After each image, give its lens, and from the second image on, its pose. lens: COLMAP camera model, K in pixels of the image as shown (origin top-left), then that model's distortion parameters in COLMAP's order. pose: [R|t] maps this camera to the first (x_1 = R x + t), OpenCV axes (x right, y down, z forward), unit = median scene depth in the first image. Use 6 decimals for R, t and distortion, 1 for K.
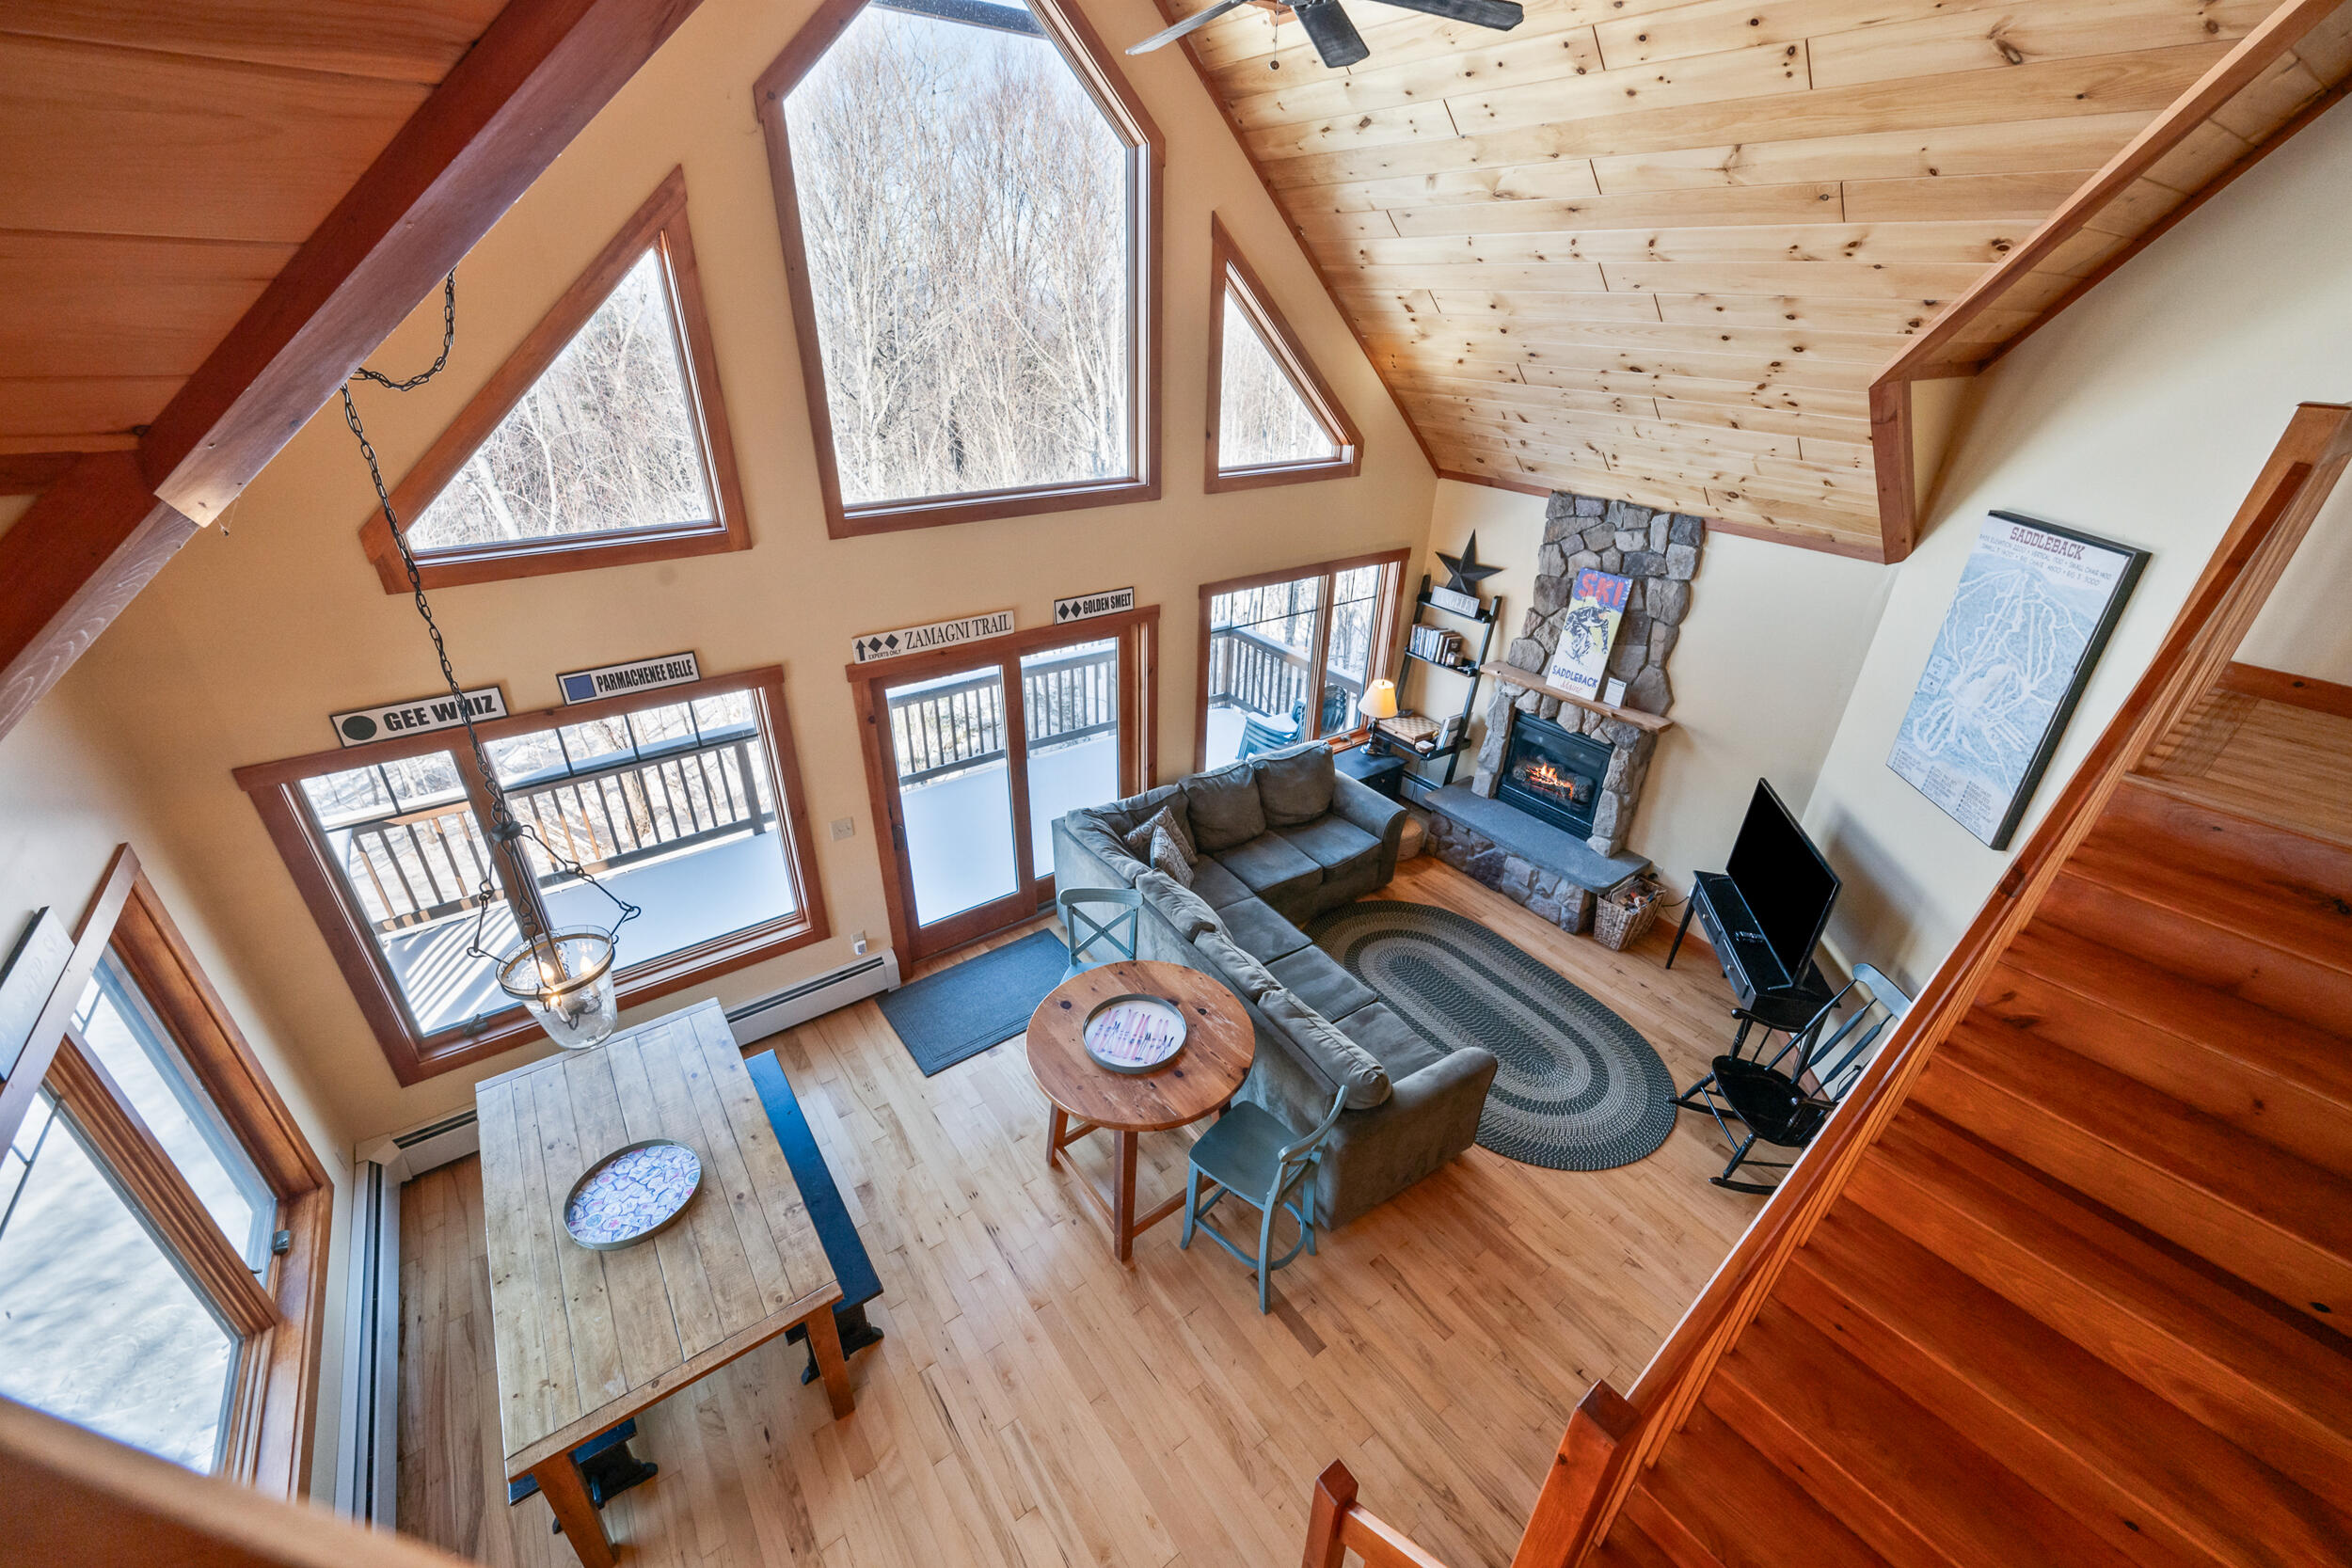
lens RADIAL K [[913.0, 0, 1183.3], [0, 913.0, 783.5], [0, 0, 1]] dist [-0.001800, 0.000267]
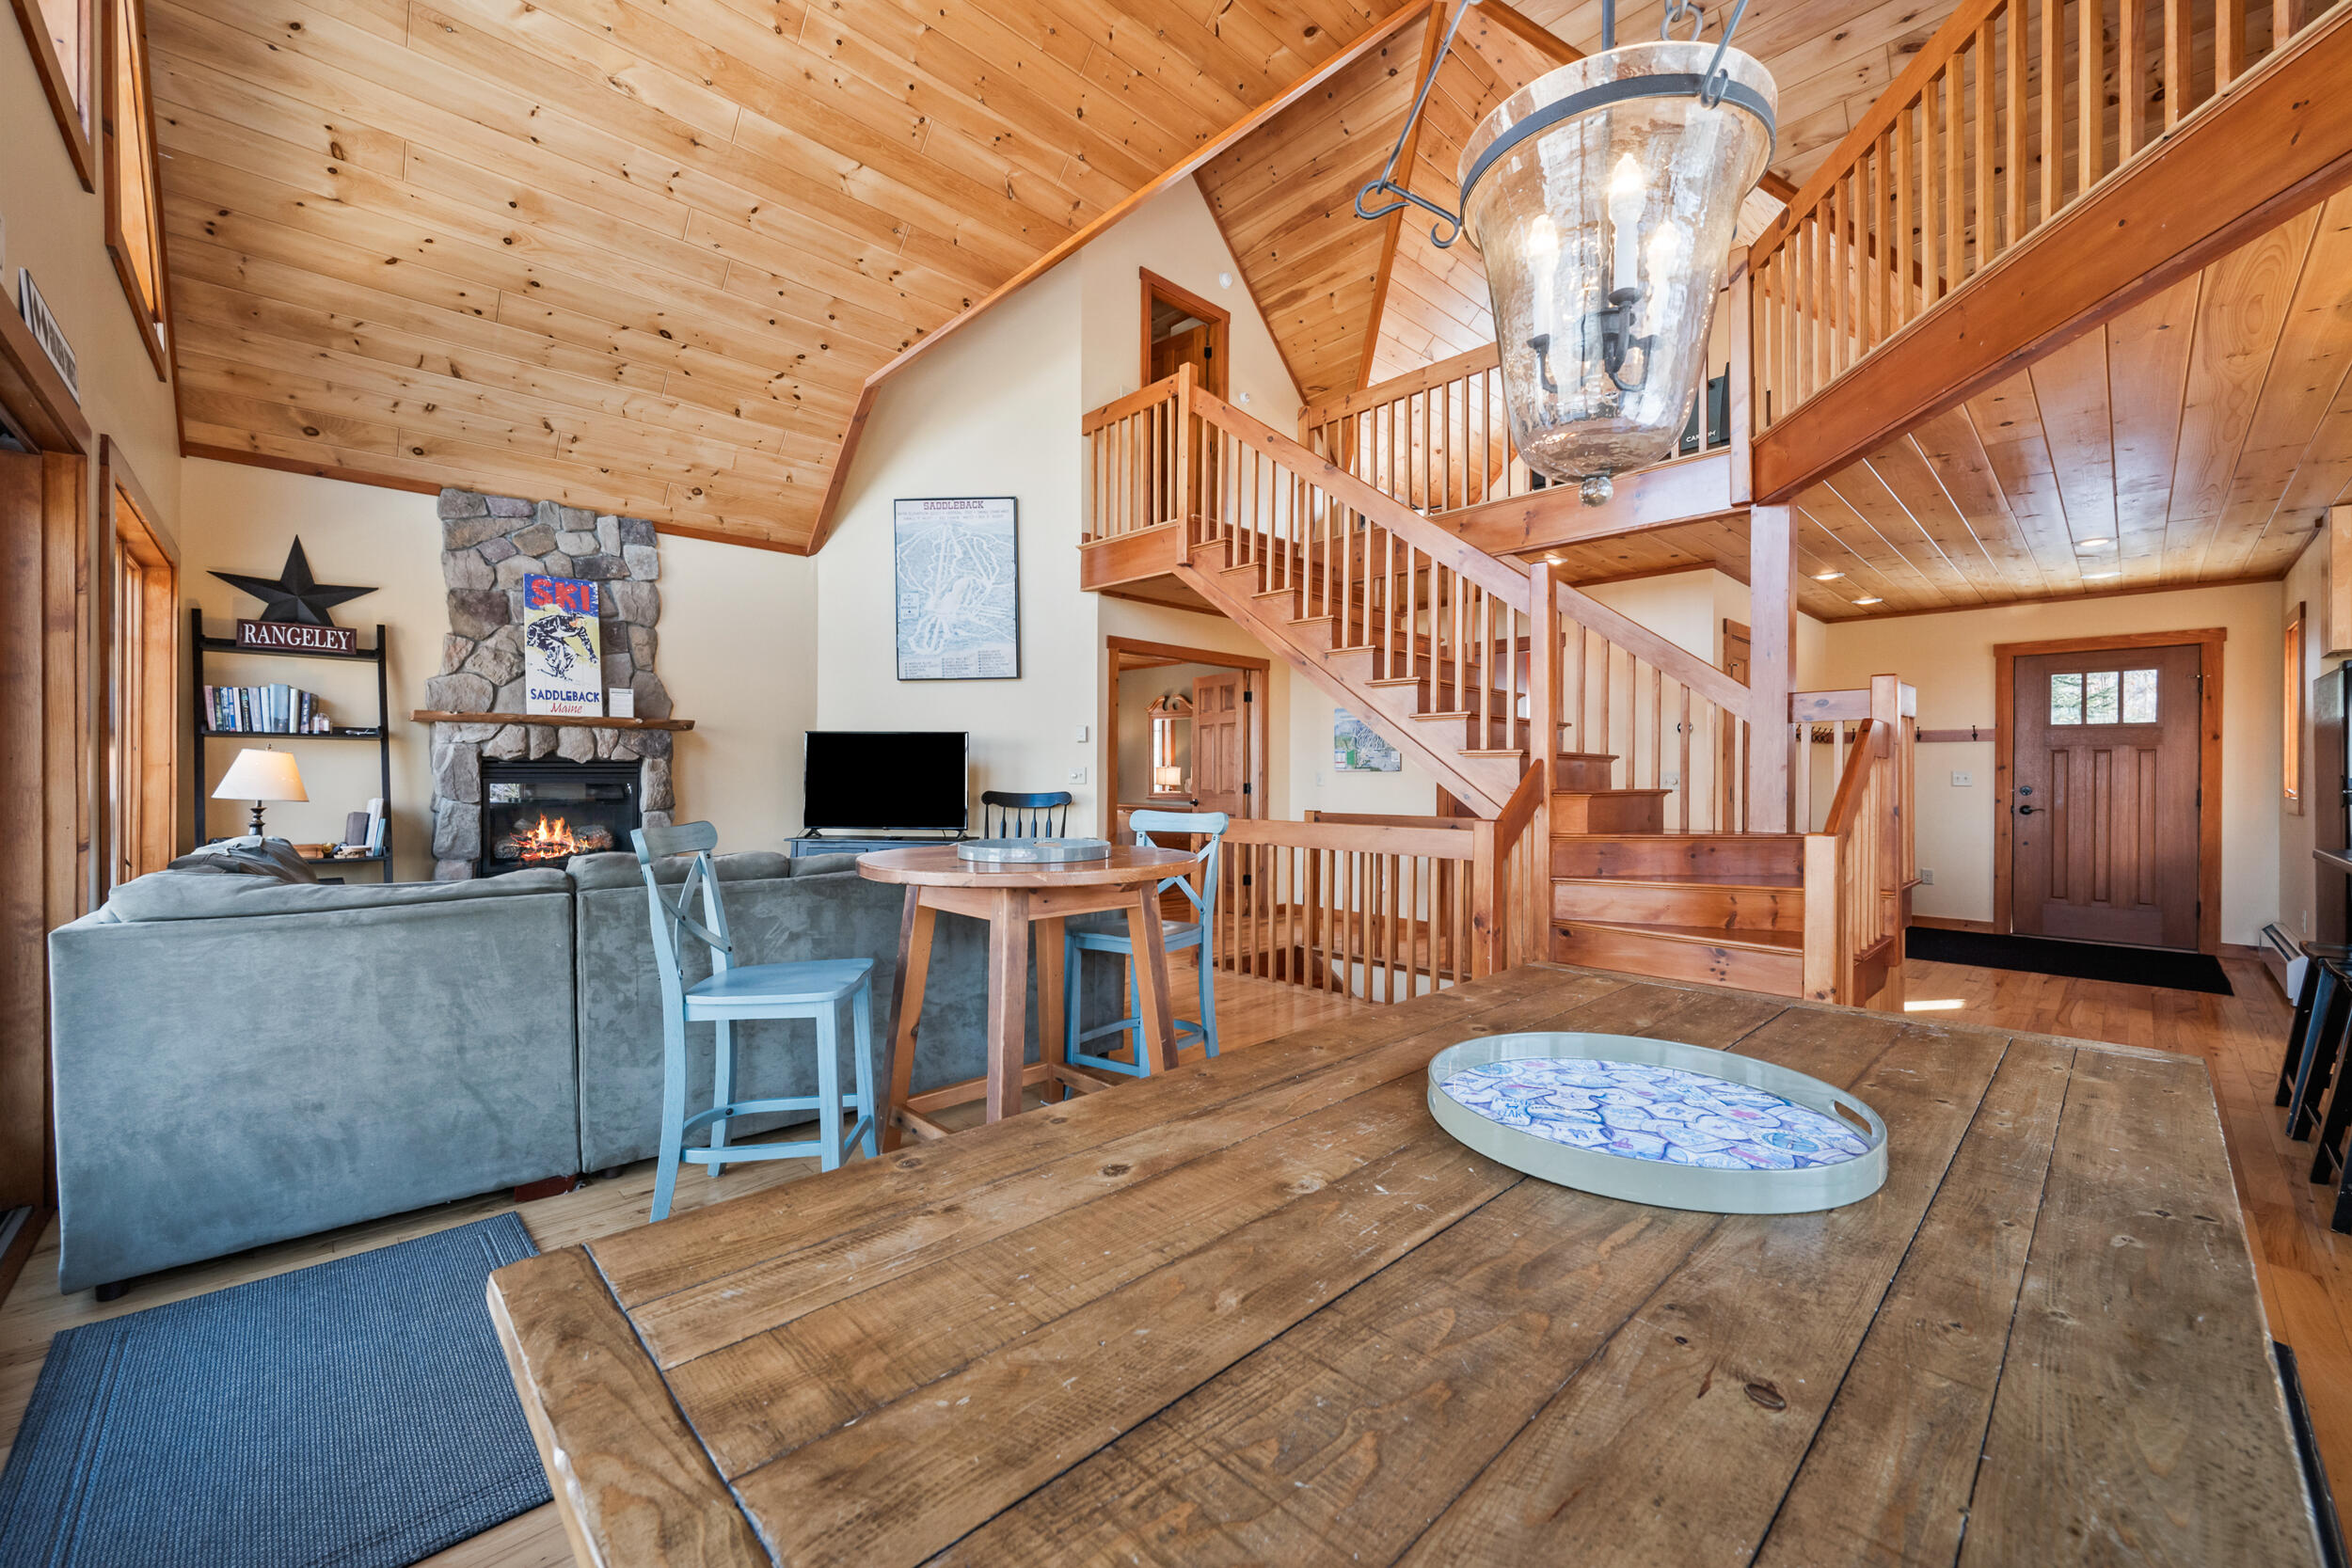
lens RADIAL K [[915.4, 0, 1174.6], [0, 915.4, 774.4], [0, 0, 1]] dist [0.000582, 0.000081]
pose [[-0.122670, -0.023154, 0.992177, -0.556749], [0.463359, 0.882741, 0.077889, 0.164100], [-0.877639, 0.469289, -0.097557, 0.709078]]
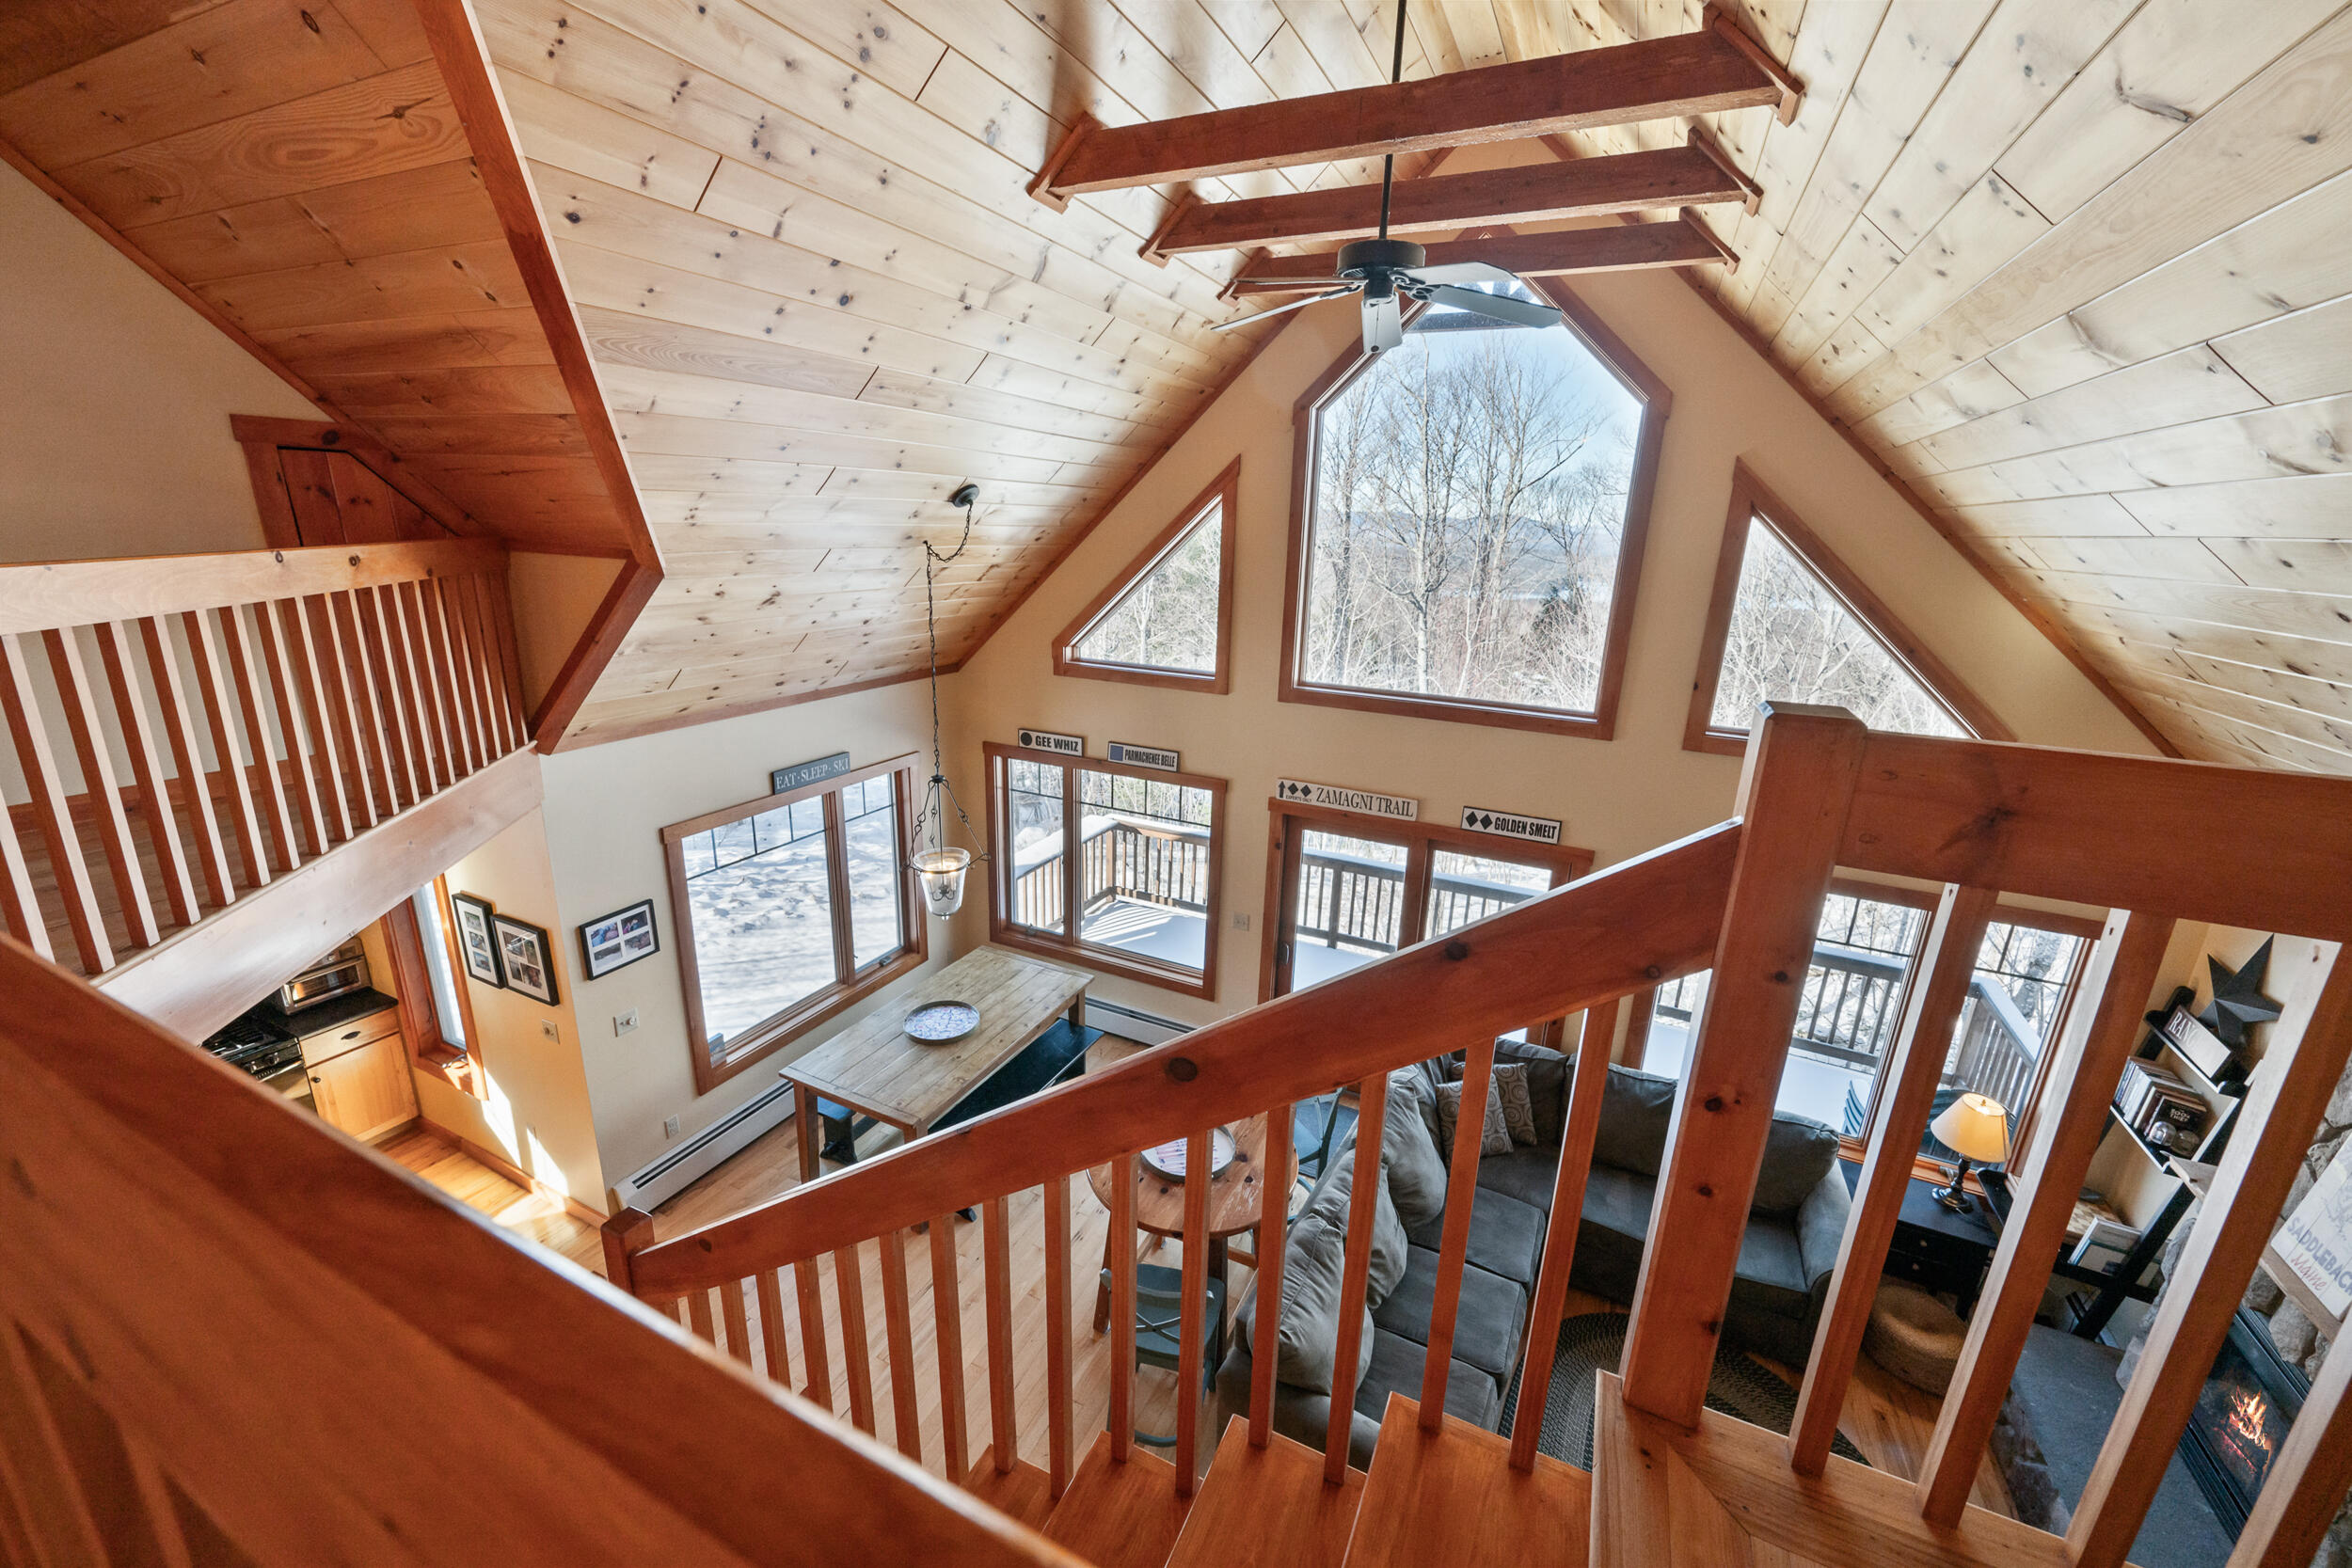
lens RADIAL K [[913.0, 0, 1183.3], [0, 913.0, 783.5], [0, 0, 1]] dist [-0.001800, 0.000267]
pose [[0.465954, 0.237899, -0.852227, 0.571987], [-0.437935, 0.898933, 0.011497, -0.093919], [0.768830, 0.367863, 0.523046, 0.201434]]
